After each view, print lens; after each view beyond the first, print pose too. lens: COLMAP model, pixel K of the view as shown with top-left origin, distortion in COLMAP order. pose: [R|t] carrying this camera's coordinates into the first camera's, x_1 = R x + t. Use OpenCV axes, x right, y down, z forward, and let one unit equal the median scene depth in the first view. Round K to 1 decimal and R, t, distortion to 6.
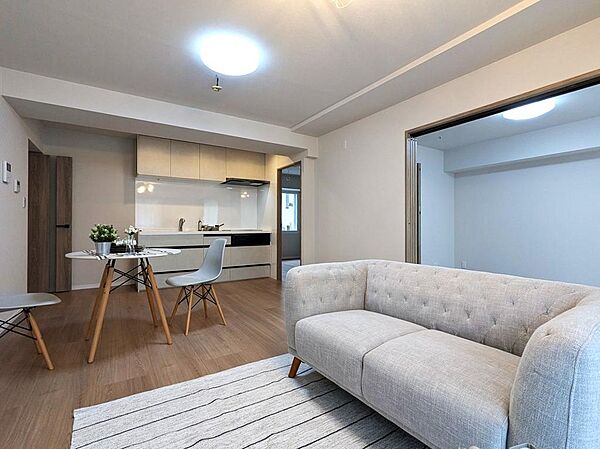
lens RADIAL K [[283.5, 0, 300.0], [0, 283.5, 224.5], [0, 0, 1]] dist [0.000750, 0.000424]
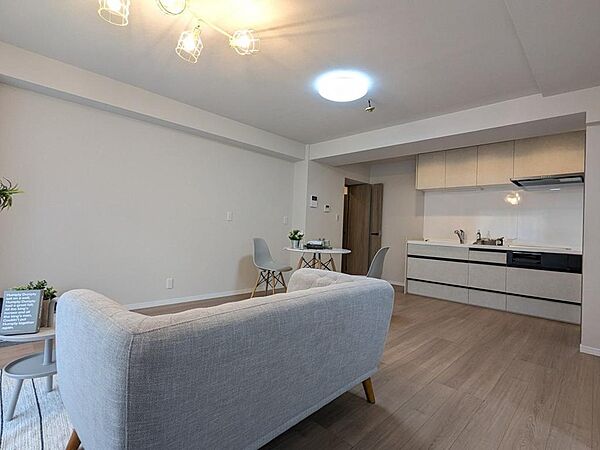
lens RADIAL K [[296.6, 0, 315.6], [0, 296.6, 217.2], [0, 0, 1]] dist [-0.000925, -0.000421]
pose [[0.263137, -0.033249, -0.964185, 0.416542], [-0.039825, 0.998180, -0.045290, 0.001003], [0.963936, 0.050317, 0.261334, 0.295485]]
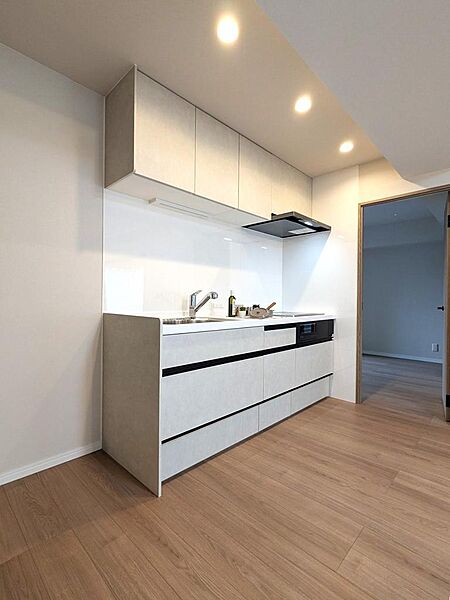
lens RADIAL K [[296.6, 0, 225.0], [0, 296.6, 300.0], [0, 0, 1]] dist [-0.000925, -0.000421]
pose [[0.970433, 0.010334, 0.241148, -0.513080], [-0.012646, 0.999888, 0.008043, -0.010458], [-0.241038, -0.010854, 0.970455, 0.544454]]
